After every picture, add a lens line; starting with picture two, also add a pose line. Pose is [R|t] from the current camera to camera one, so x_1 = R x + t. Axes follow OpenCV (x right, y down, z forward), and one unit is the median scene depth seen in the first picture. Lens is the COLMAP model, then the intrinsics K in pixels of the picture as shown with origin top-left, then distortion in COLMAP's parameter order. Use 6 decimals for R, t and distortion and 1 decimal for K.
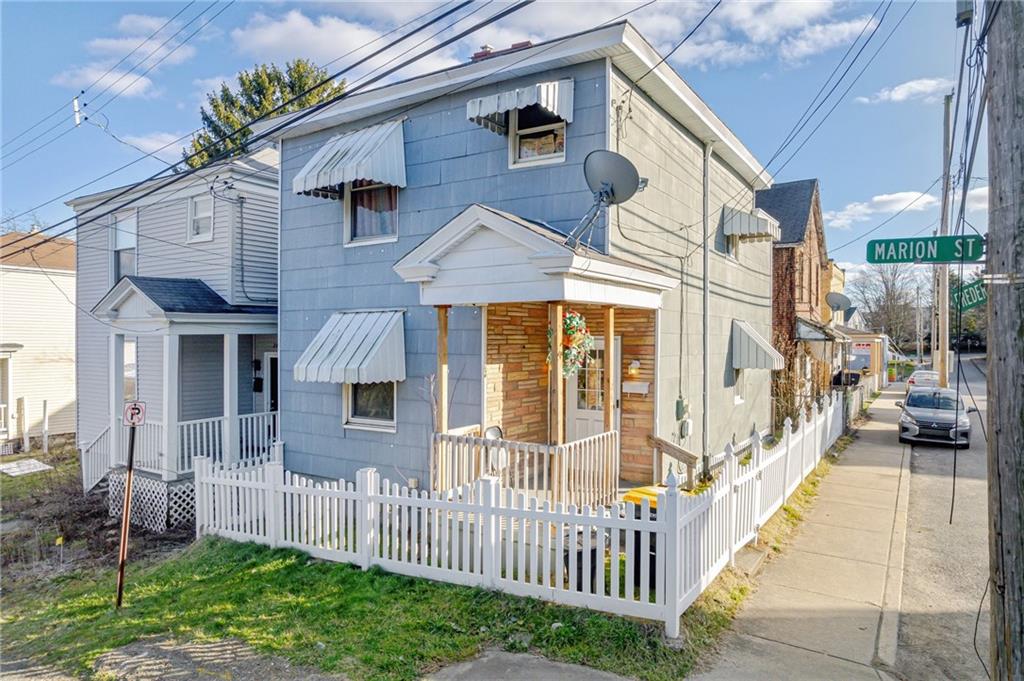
lens RADIAL K [[651.7, 0, 514.0], [0, 651.7, 341.5], [0, 0, 1]] dist [-0.000070, 0.000010]
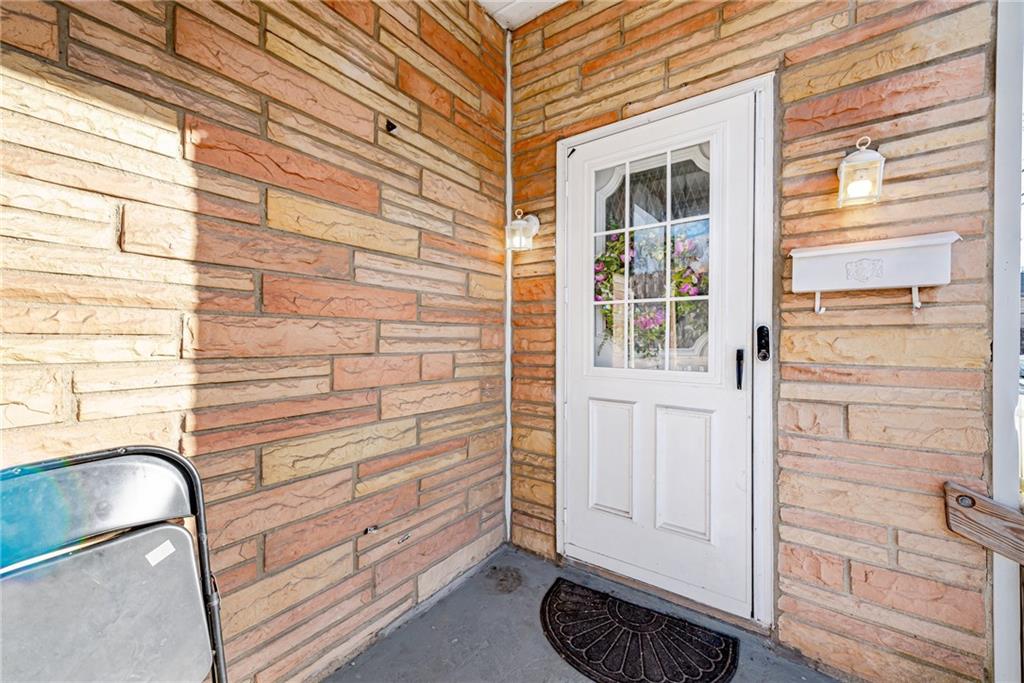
lens RADIAL K [[401.1, 0, 503.8], [0, 401.1, 339.6], [0, 0, 1]] dist [0.001476, 0.000016]
pose [[0.996308, -0.005641, -0.085666, 0.073856], [0.005841, 0.999981, 0.002086, 0.094237], [0.085653, -0.002578, 0.996322, 0.844925]]
